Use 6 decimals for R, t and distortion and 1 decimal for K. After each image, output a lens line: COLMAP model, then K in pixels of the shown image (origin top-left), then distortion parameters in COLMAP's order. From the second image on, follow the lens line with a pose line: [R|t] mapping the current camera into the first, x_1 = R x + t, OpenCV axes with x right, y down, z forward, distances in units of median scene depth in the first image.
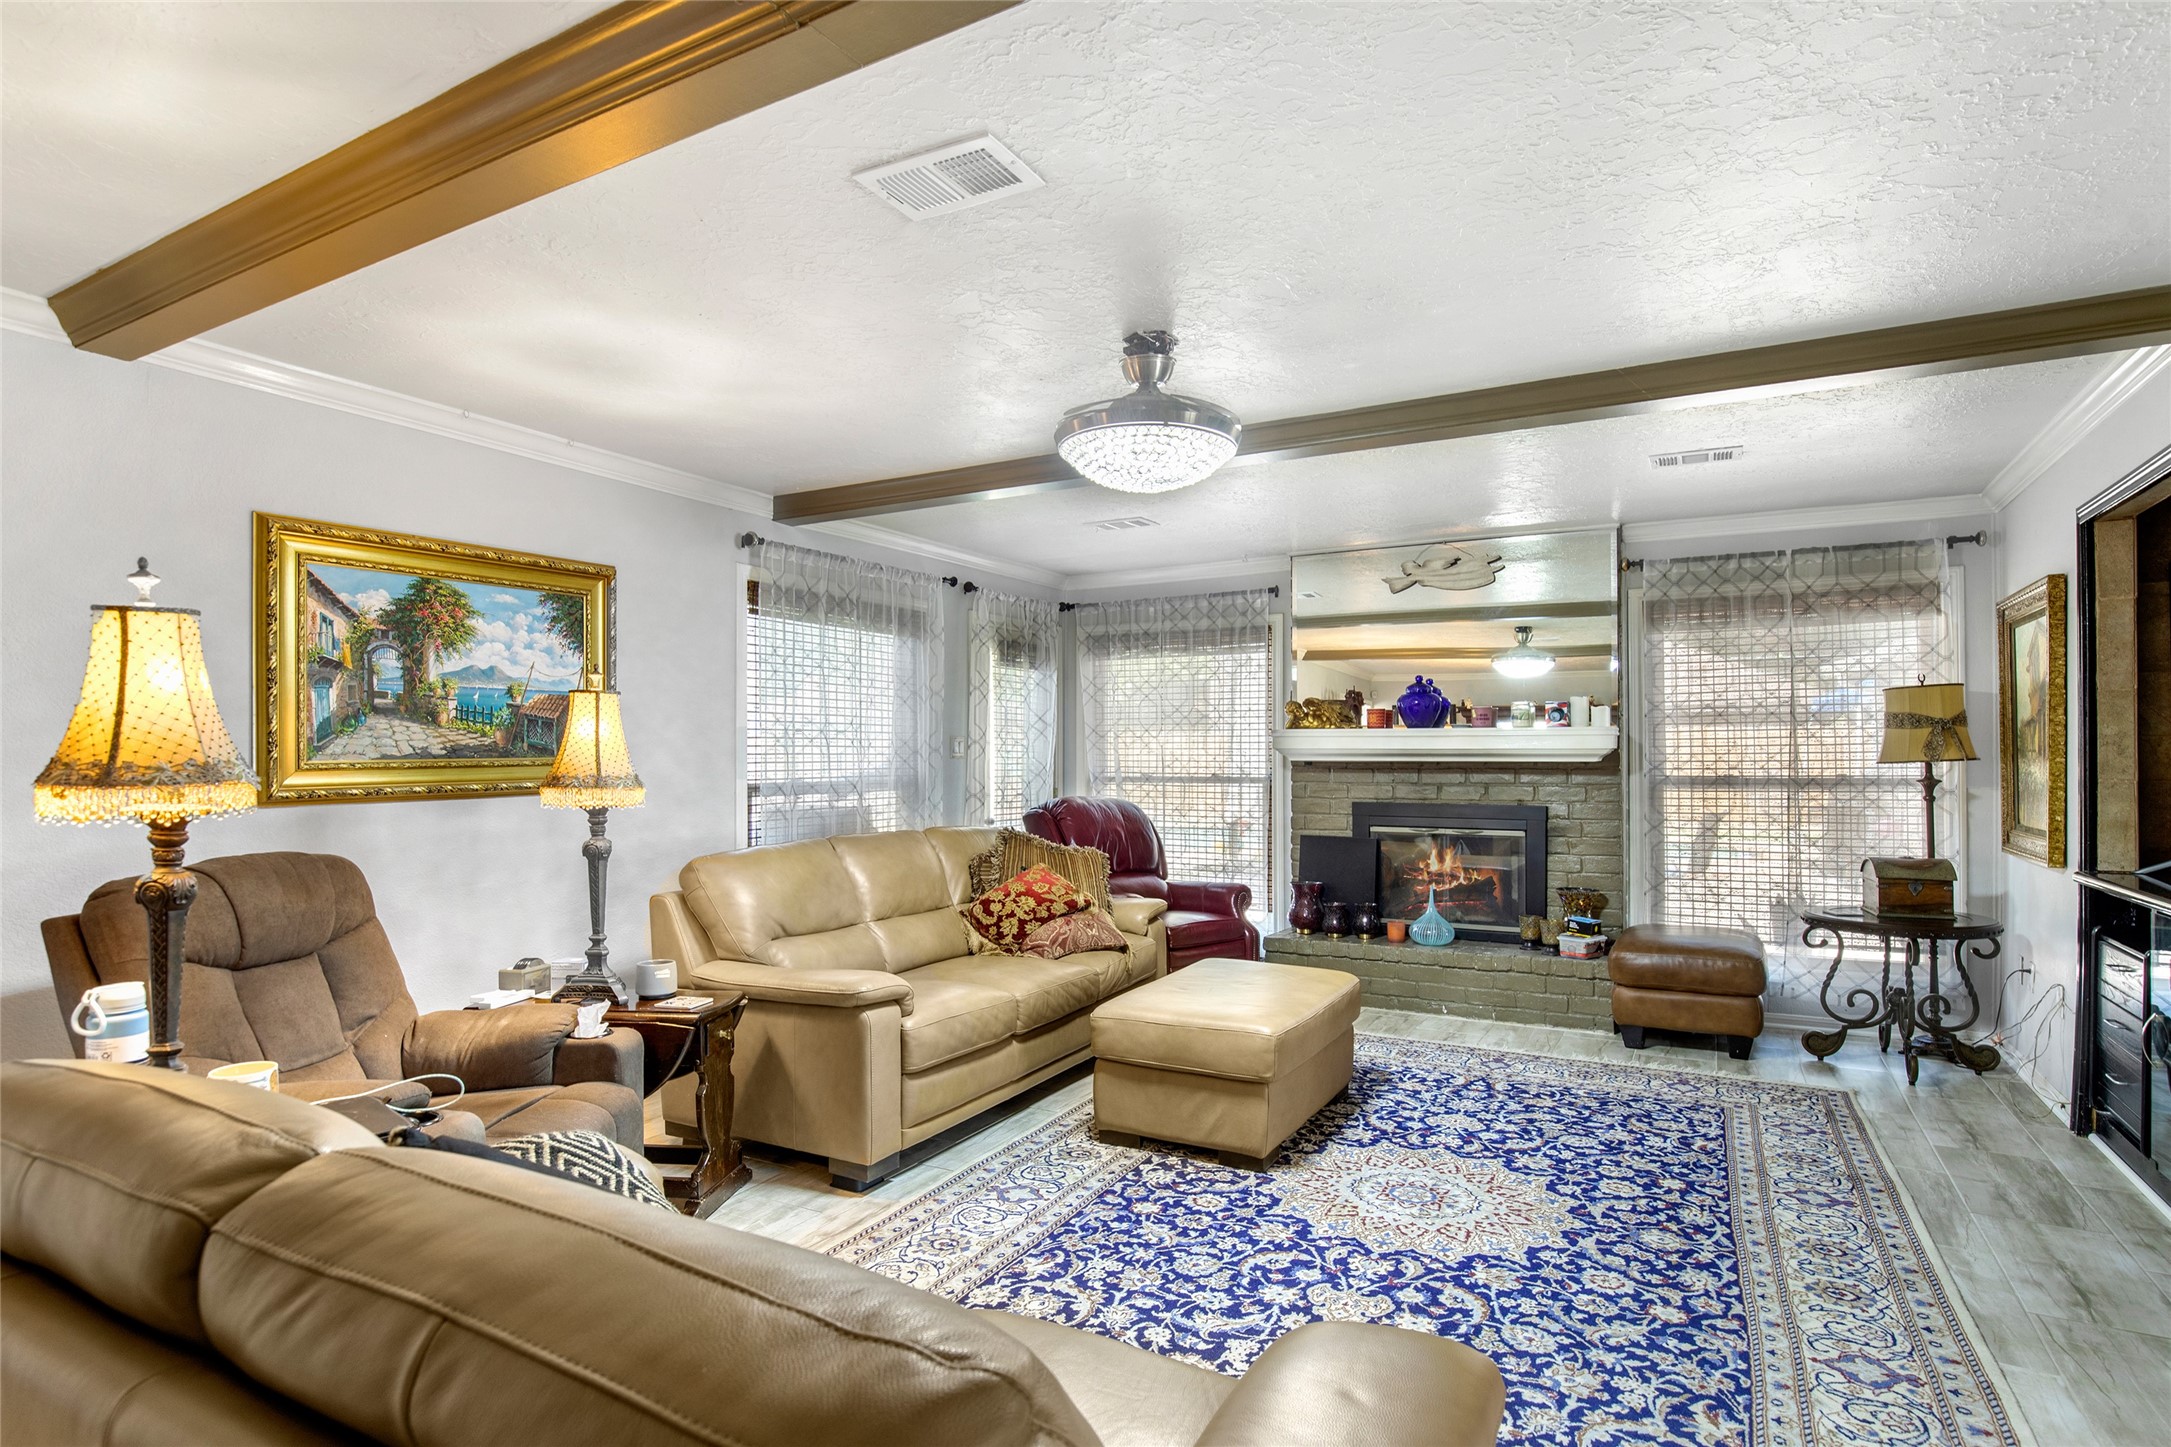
lens RADIAL K [[1054.4, 0, 1103.7], [0, 1054.4, 751.2], [0, 0, 1]] dist [-0.024849, 0.000199]
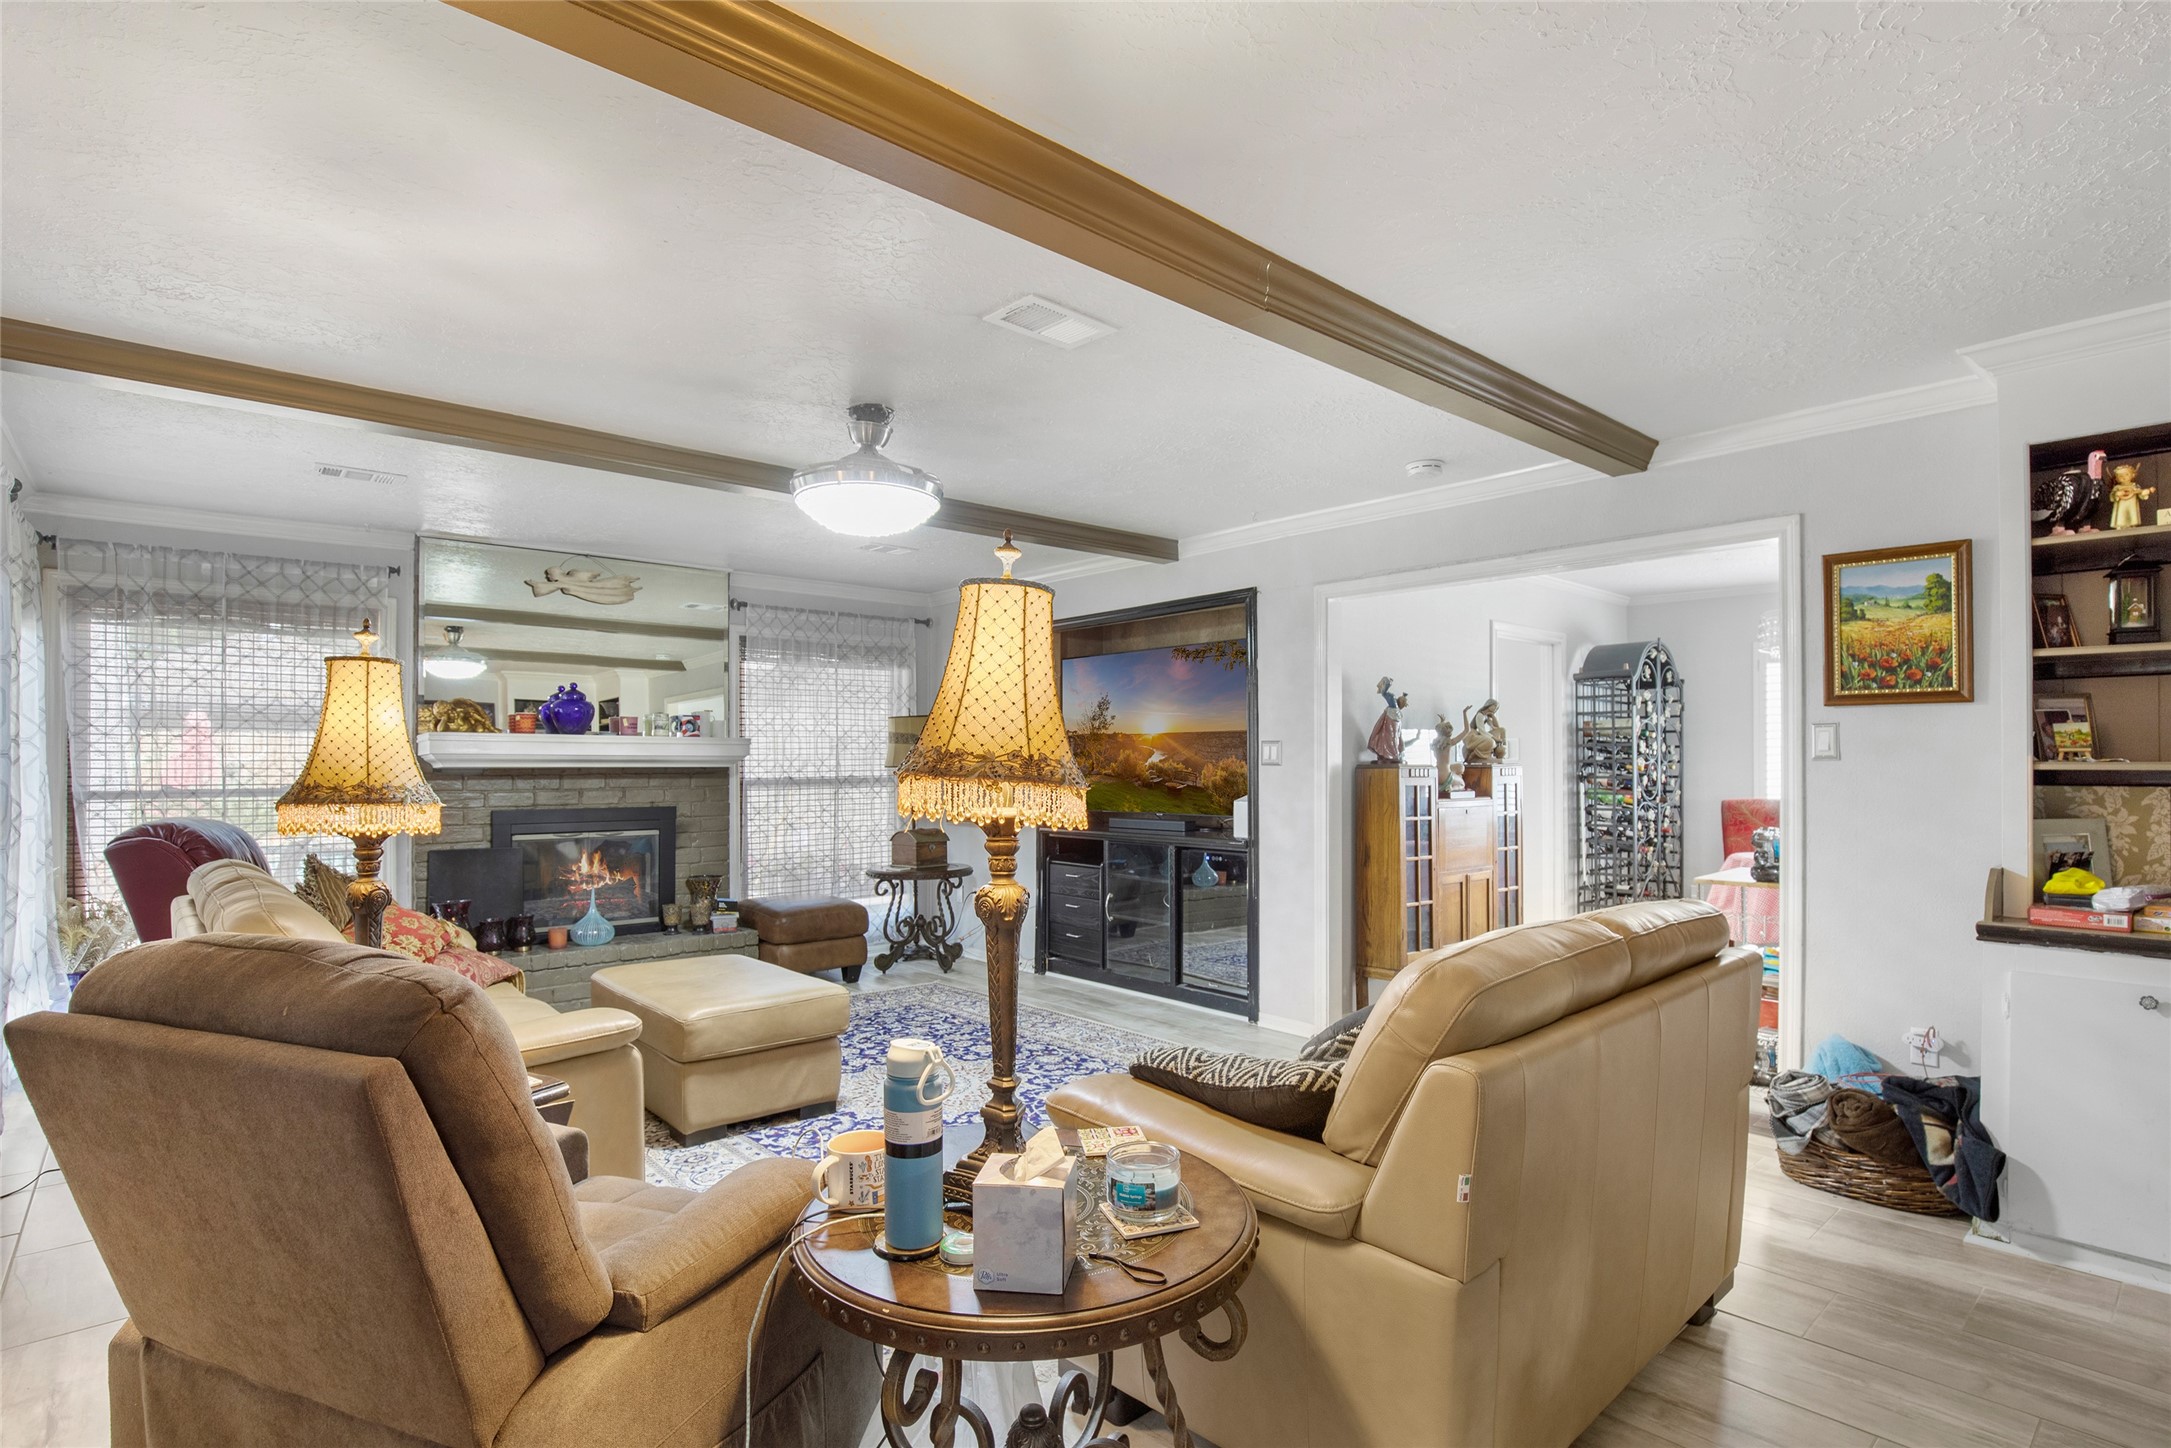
lens RADIAL K [[1054.4, 0, 1103.7], [0, 1054.4, 751.7], [0, 0, 1]] dist [-0.024849, 0.000199]
pose [[0.352791, 0.010792, 0.935640, -0.985729], [-0.003038, 0.999941, -0.010388, 0.007493], [-0.935697, 0.000822, 0.352803, 0.346522]]
